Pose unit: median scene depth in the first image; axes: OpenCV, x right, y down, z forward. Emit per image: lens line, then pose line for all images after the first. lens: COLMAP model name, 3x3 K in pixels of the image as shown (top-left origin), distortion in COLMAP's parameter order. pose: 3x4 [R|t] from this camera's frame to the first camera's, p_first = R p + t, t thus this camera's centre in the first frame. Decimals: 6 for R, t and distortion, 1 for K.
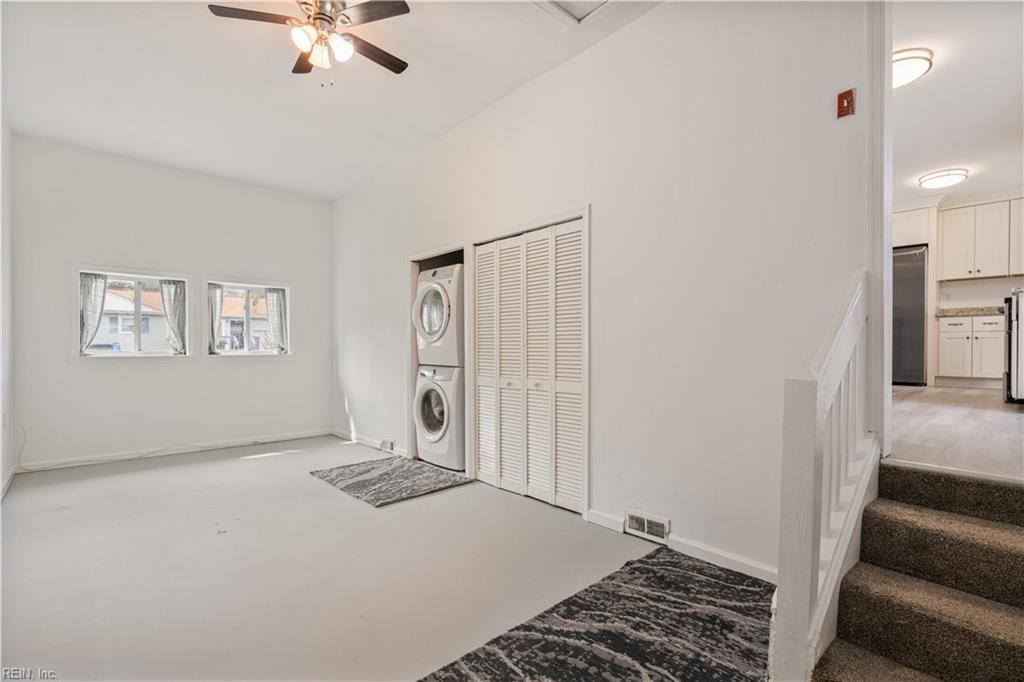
lens RADIAL K [[462.9, 0, 517.6], [0, 462.9, 341.7], [0, 0, 1]] dist [-0.000489, 0.000393]
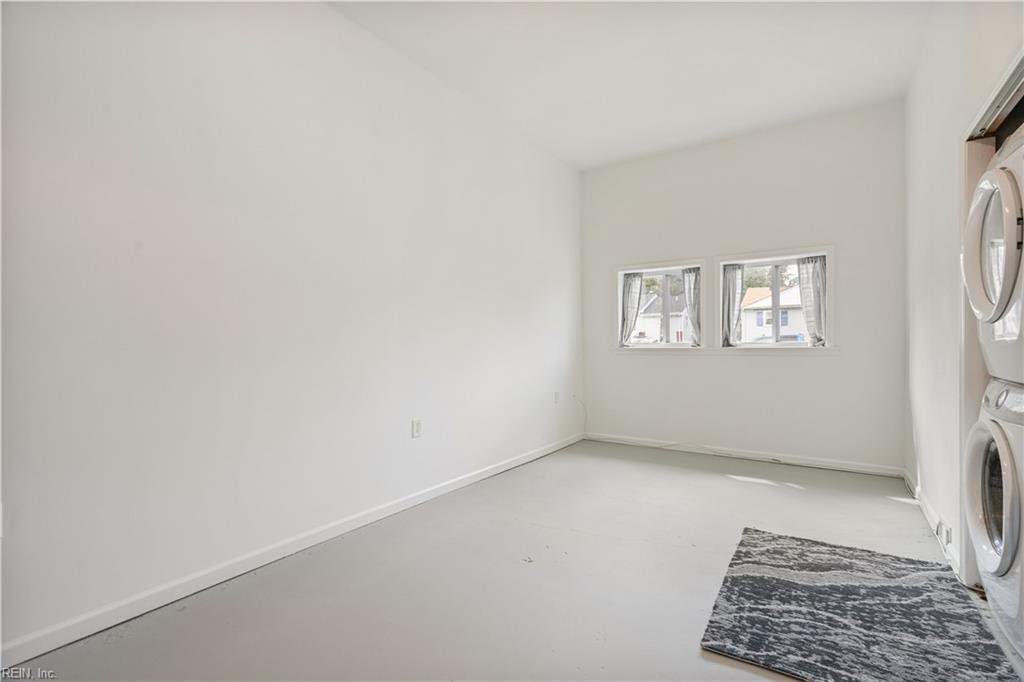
lens RADIAL K [[462.9, 0, 517.6], [0, 462.9, 341.7], [0, 0, 1]] dist [-0.000489, 0.000393]
pose [[0.228038, -0.000596, -0.973652, 0.110757], [0.023191, 0.999719, 0.004819, 0.006102], [0.973376, -0.023679, 0.227987, 0.505707]]
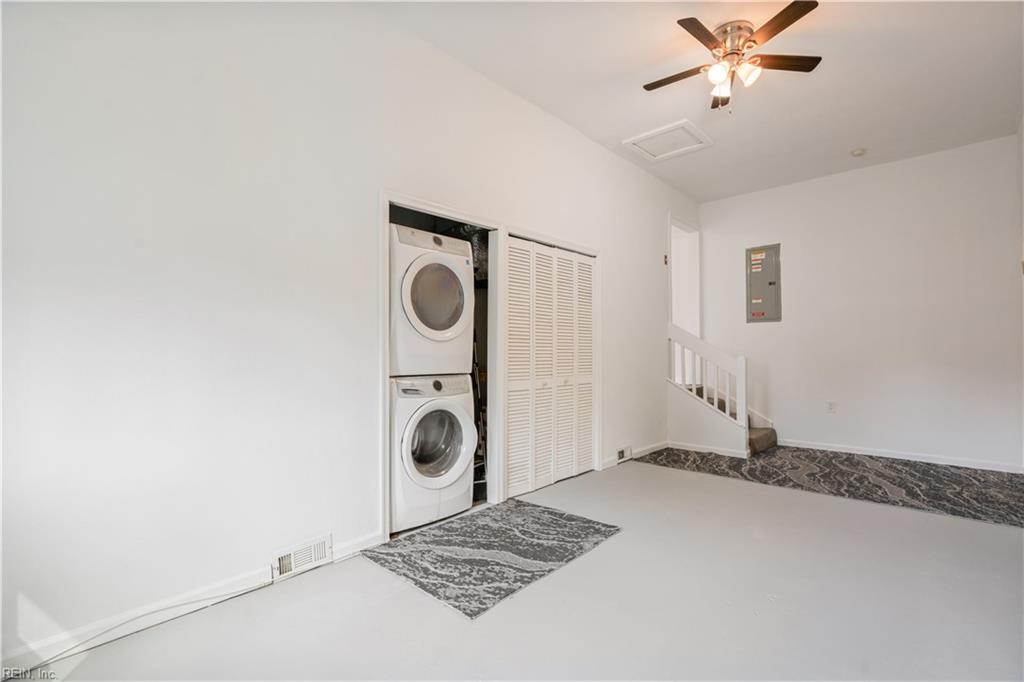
lens RADIAL K [[462.9, 0, 517.6], [0, 462.9, 341.7], [0, 0, 1]] dist [-0.000489, 0.000393]
pose [[-0.072329, 0.019787, 0.997185, -0.863592], [-0.013526, 0.999692, -0.020817, 0.014056], [-0.997289, -0.014993, -0.072039, 0.926500]]
